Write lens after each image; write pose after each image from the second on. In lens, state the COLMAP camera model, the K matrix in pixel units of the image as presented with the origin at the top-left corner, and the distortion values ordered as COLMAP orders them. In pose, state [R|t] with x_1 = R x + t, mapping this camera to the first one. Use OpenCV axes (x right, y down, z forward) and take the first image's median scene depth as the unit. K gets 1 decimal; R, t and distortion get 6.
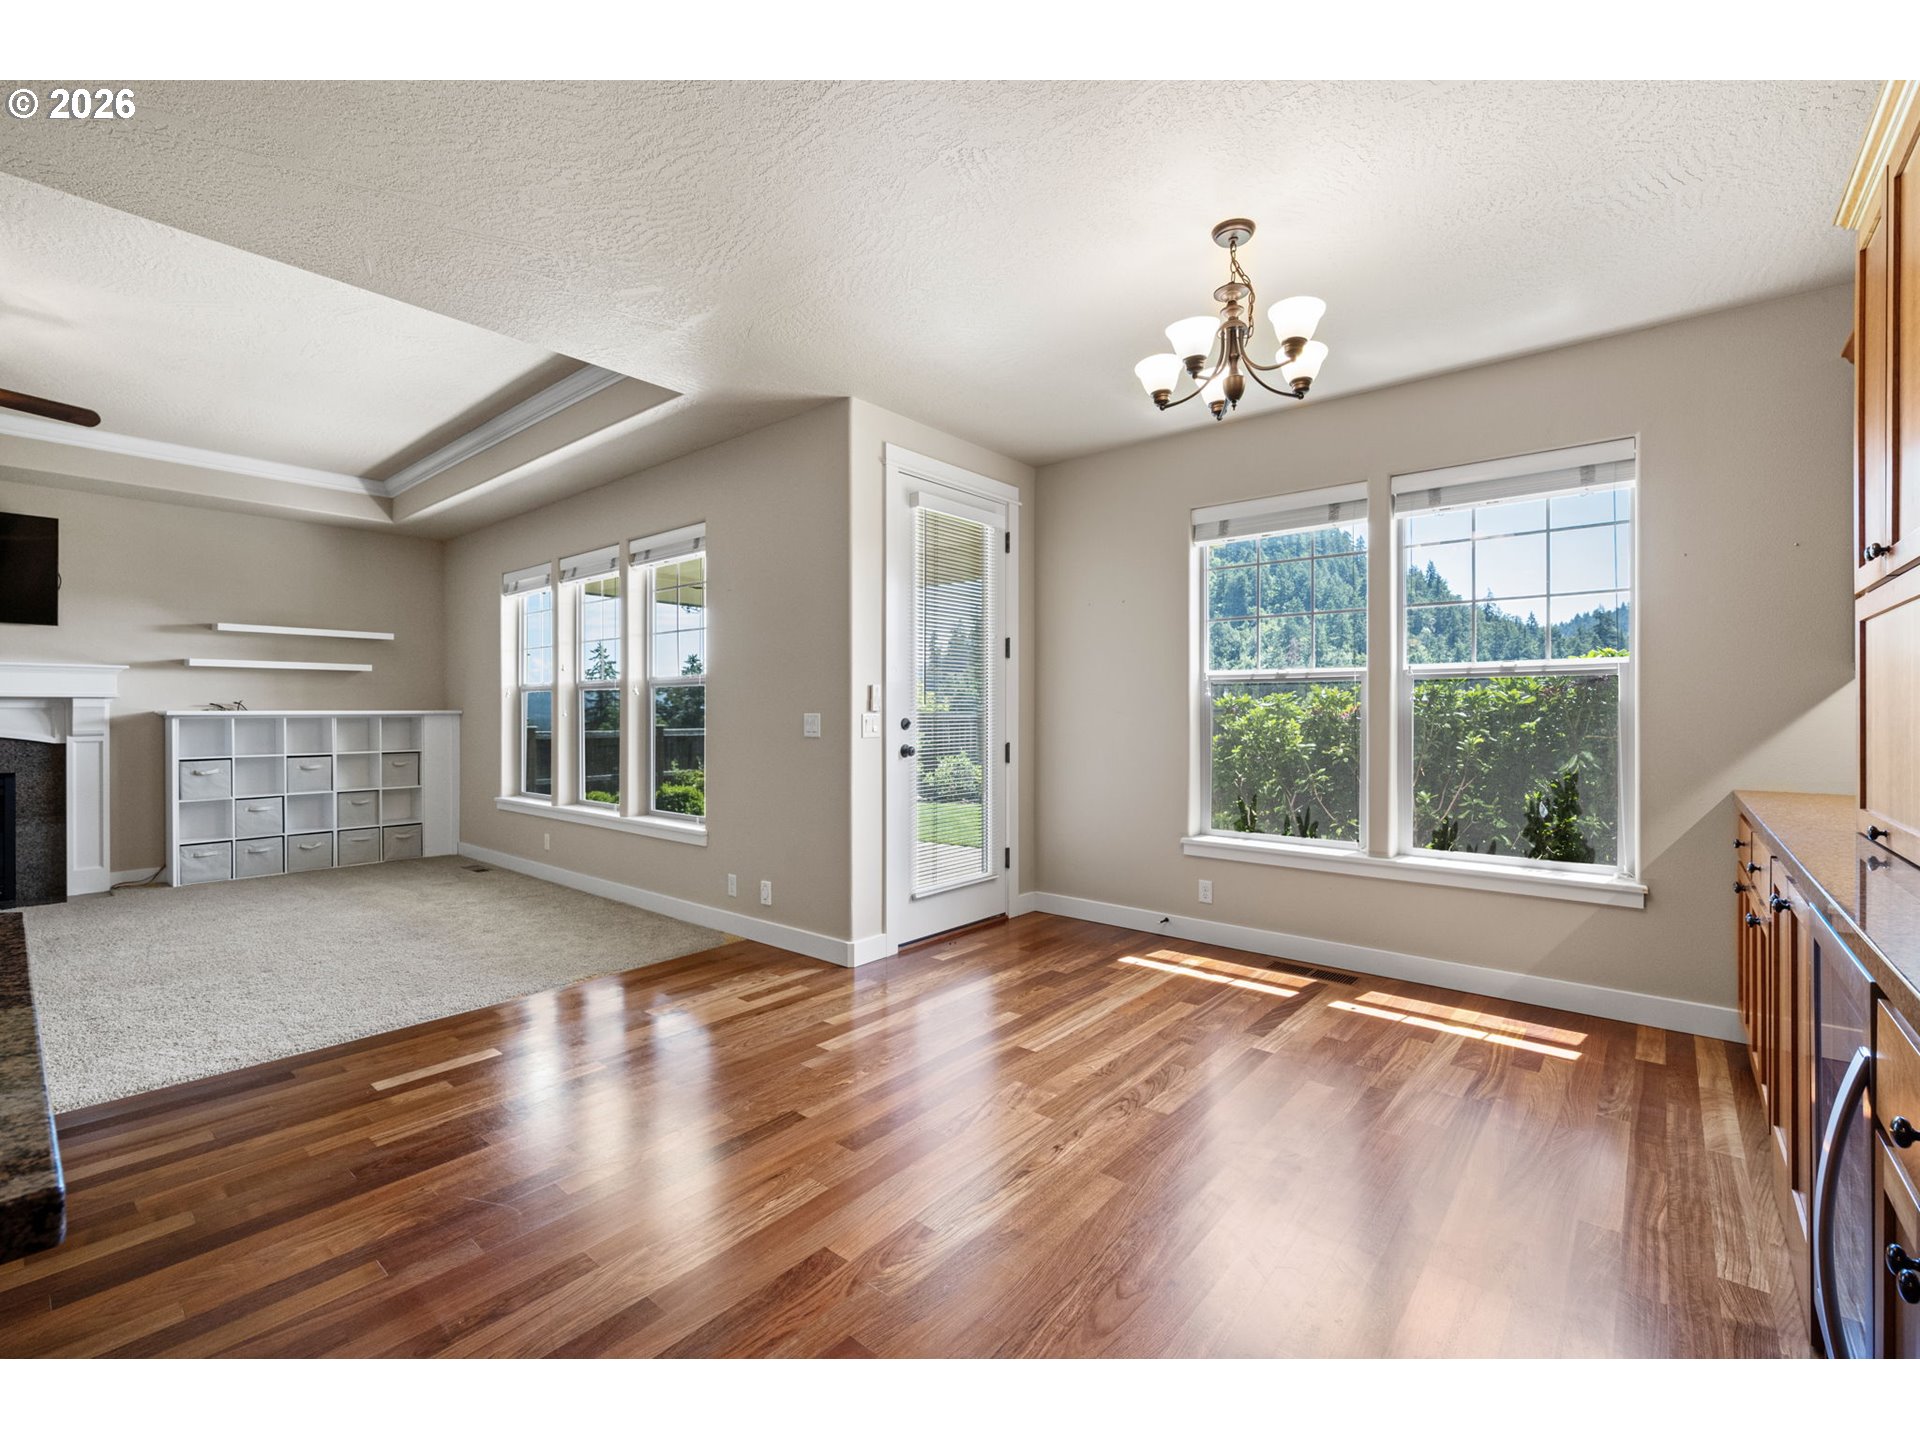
lens RADIAL K [[824.0, 0, 947.2], [0, 824.0, 713.7], [0, 0, 1]] dist [-0.002926, -0.000216]
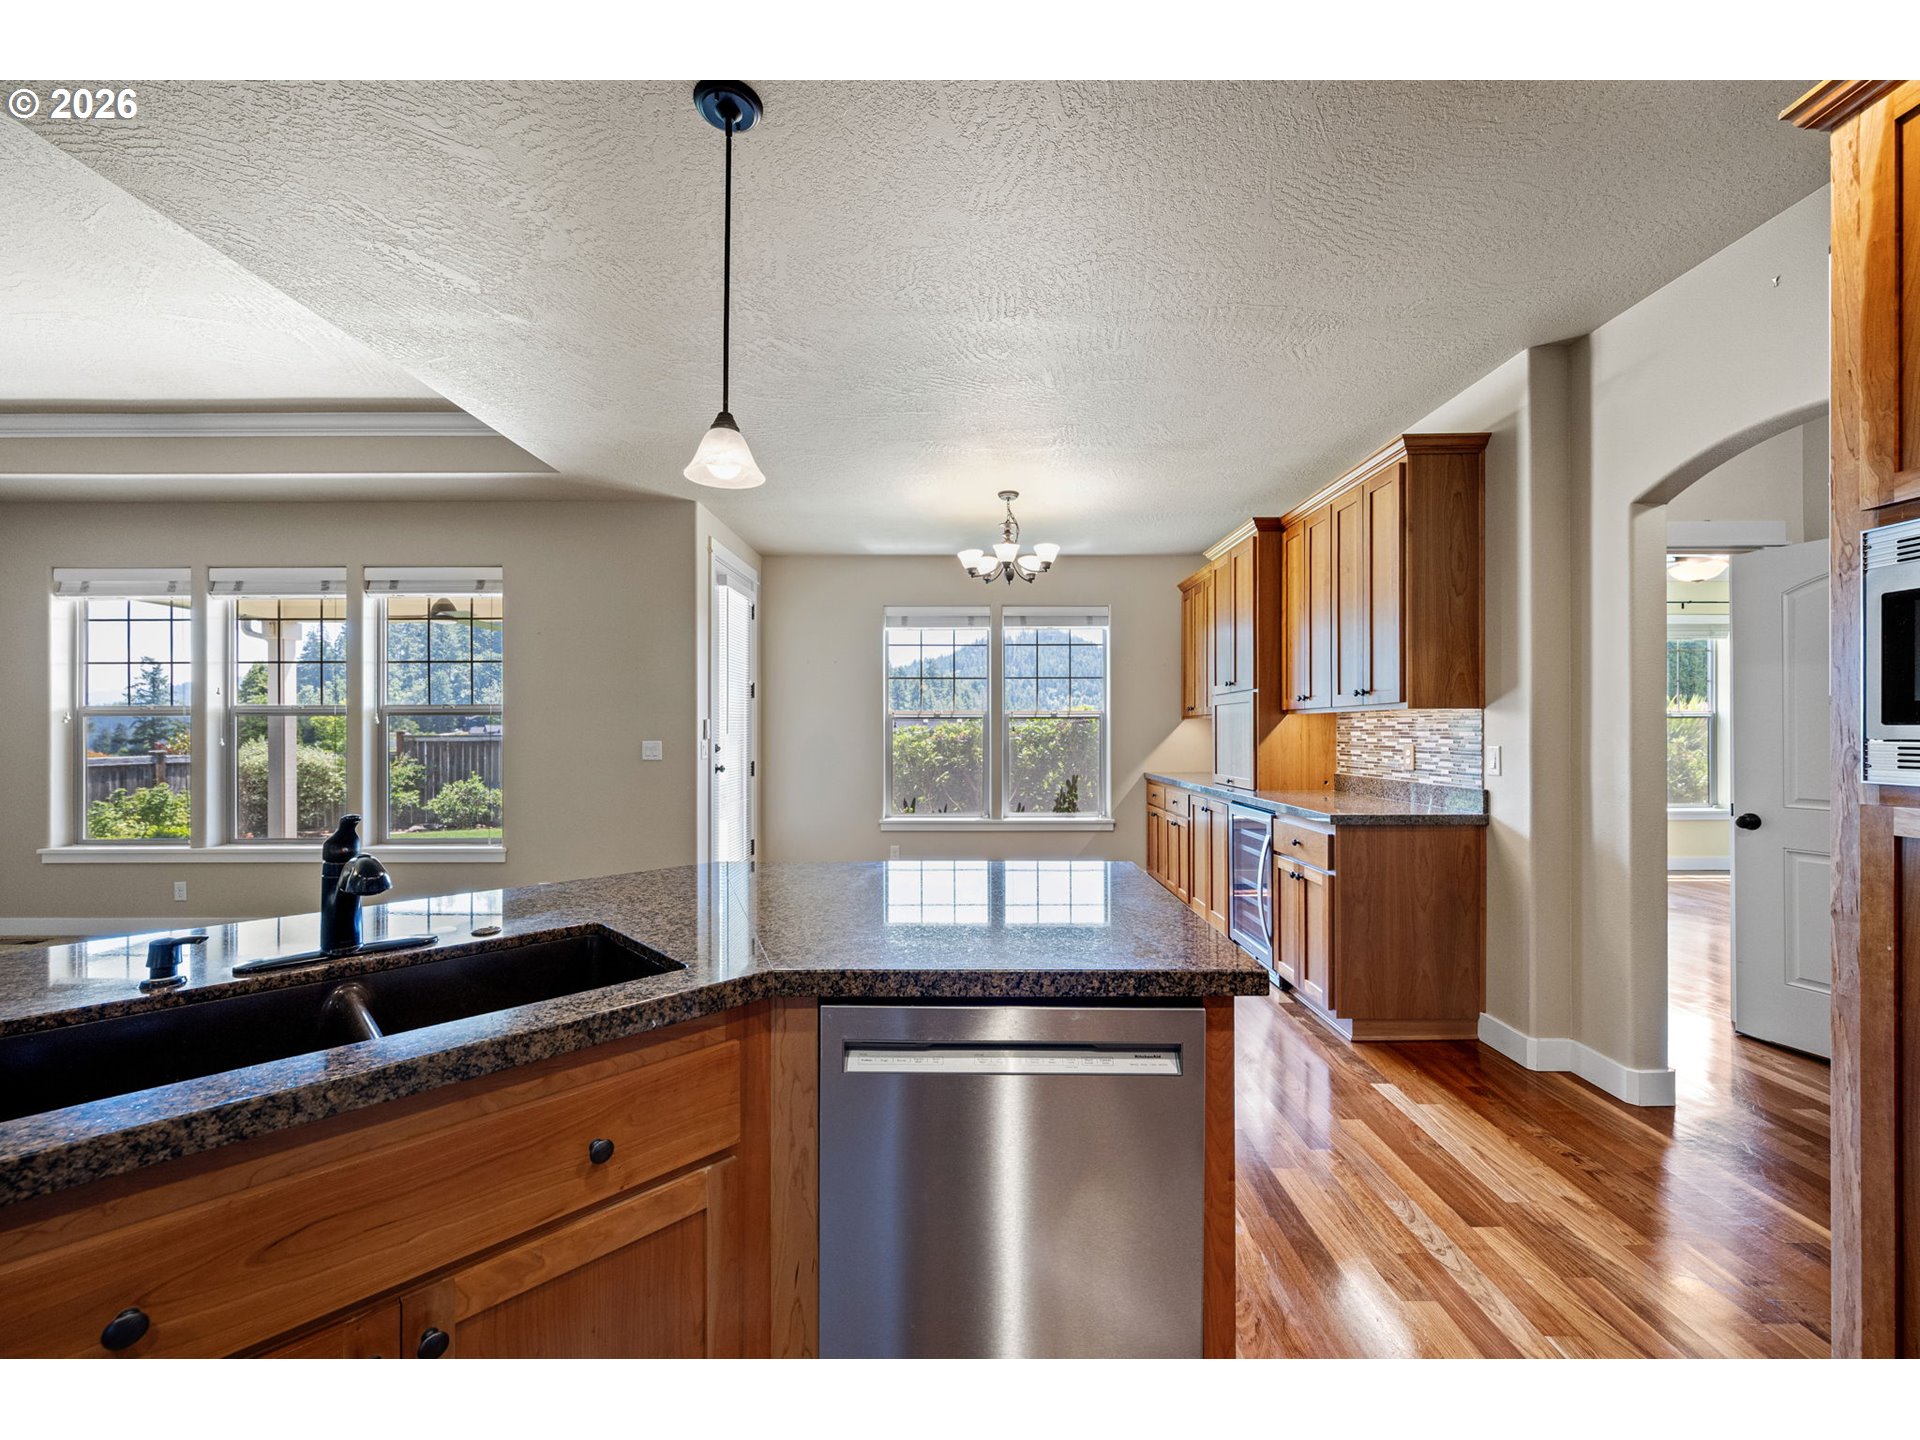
lens RADIAL K [[778.3, 0, 955.5], [0, 778.3, 724.5], [0, 0, 1]] dist [-0.001886, -0.000543]
pose [[0.763570, 0.004263, 0.645711, -0.561877], [0.002210, 0.999955, -0.009216, -0.013659], [-0.645721, 0.008464, 0.763527, -0.194806]]
